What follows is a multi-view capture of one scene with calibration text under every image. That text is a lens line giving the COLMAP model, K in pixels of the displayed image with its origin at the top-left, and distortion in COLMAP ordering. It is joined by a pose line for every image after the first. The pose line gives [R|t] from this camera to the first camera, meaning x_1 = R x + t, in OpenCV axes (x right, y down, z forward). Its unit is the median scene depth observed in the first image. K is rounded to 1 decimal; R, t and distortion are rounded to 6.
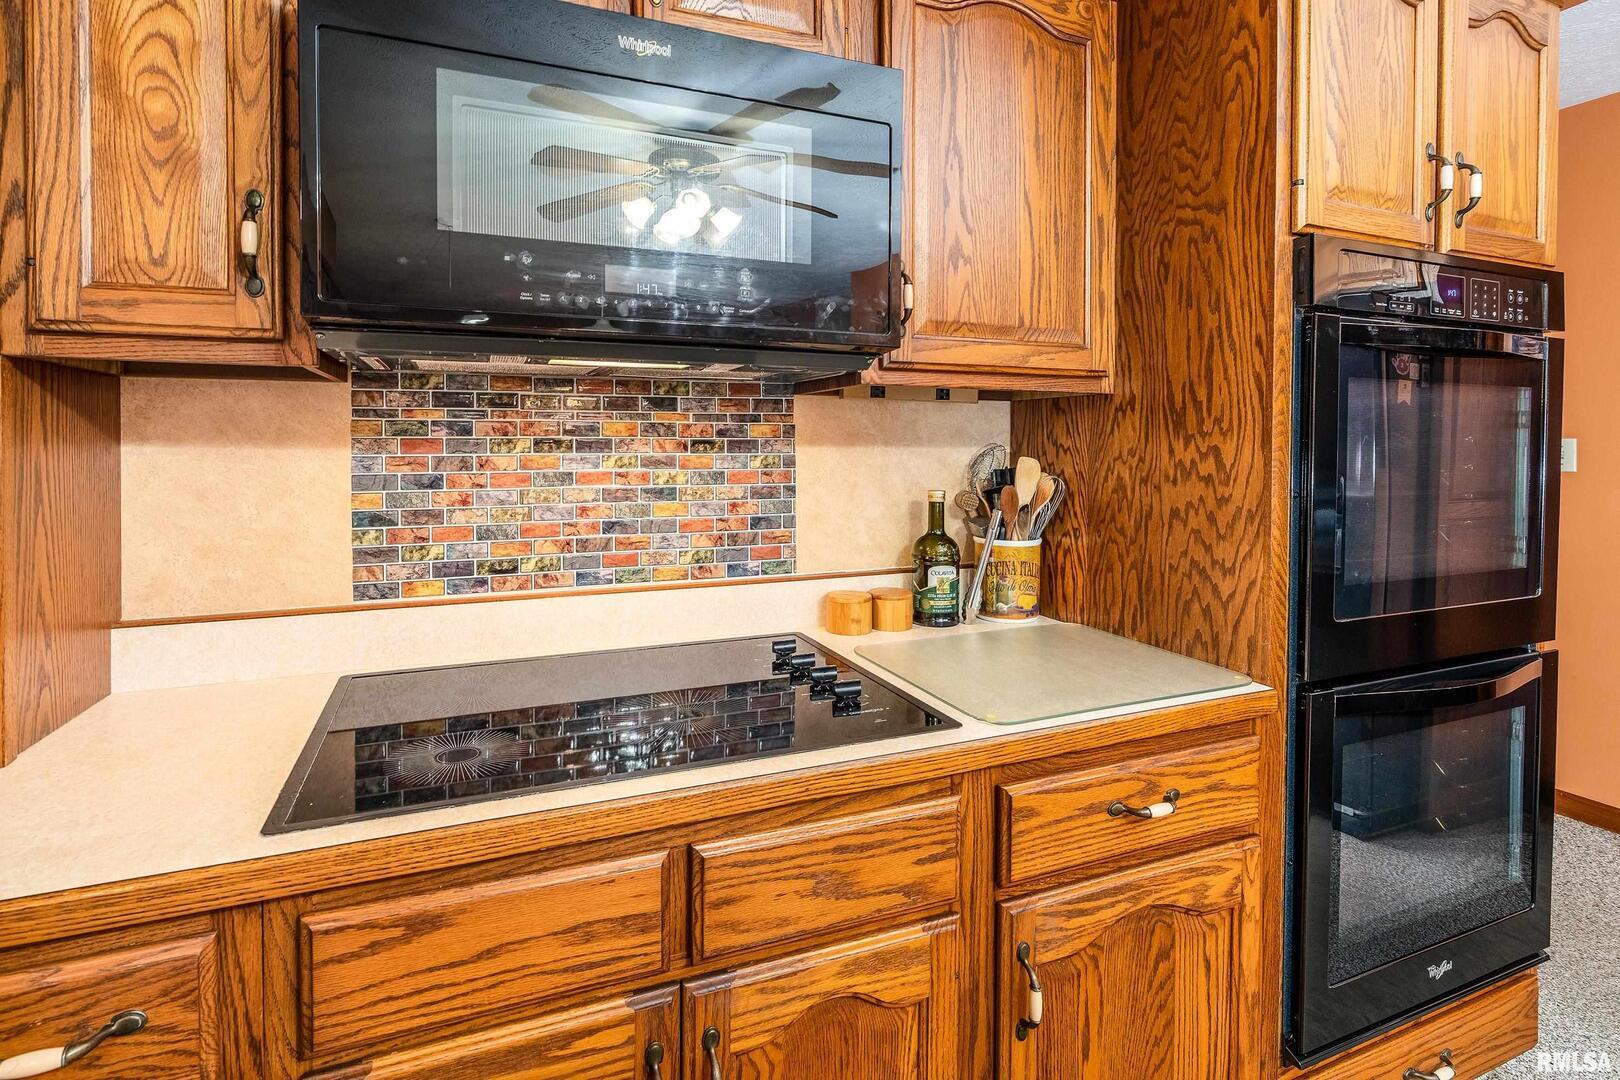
lens RADIAL K [[769.0, 0, 809.6], [0, 769.0, 457.9], [0, 0, 1]] dist [-0.003286, -0.000350]
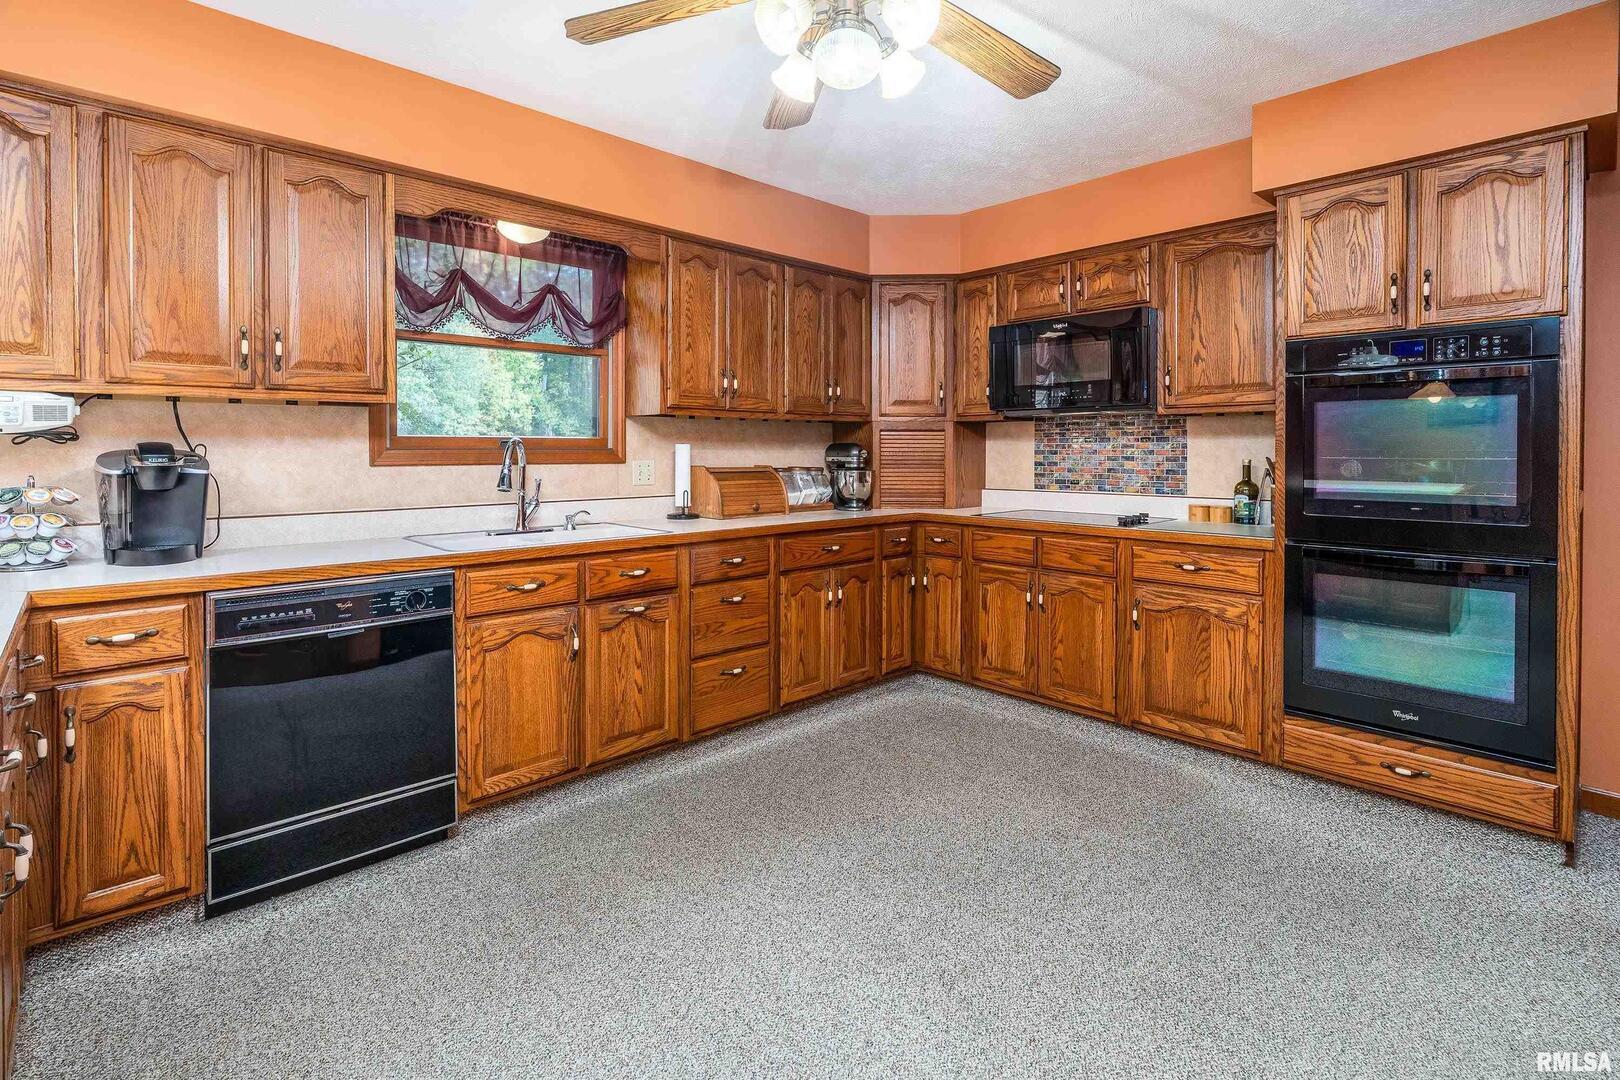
lens RADIAL K [[769.0, 0, 809.6], [0, 769.0, 457.9], [0, 0, 1]] dist [-0.003286, -0.000350]
pose [[0.359958, 0.007127, -0.932941, 2.019640], [-0.015117, 0.999884, 0.001806, 0.062875], [0.932846, 0.013454, 0.360024, -1.014463]]
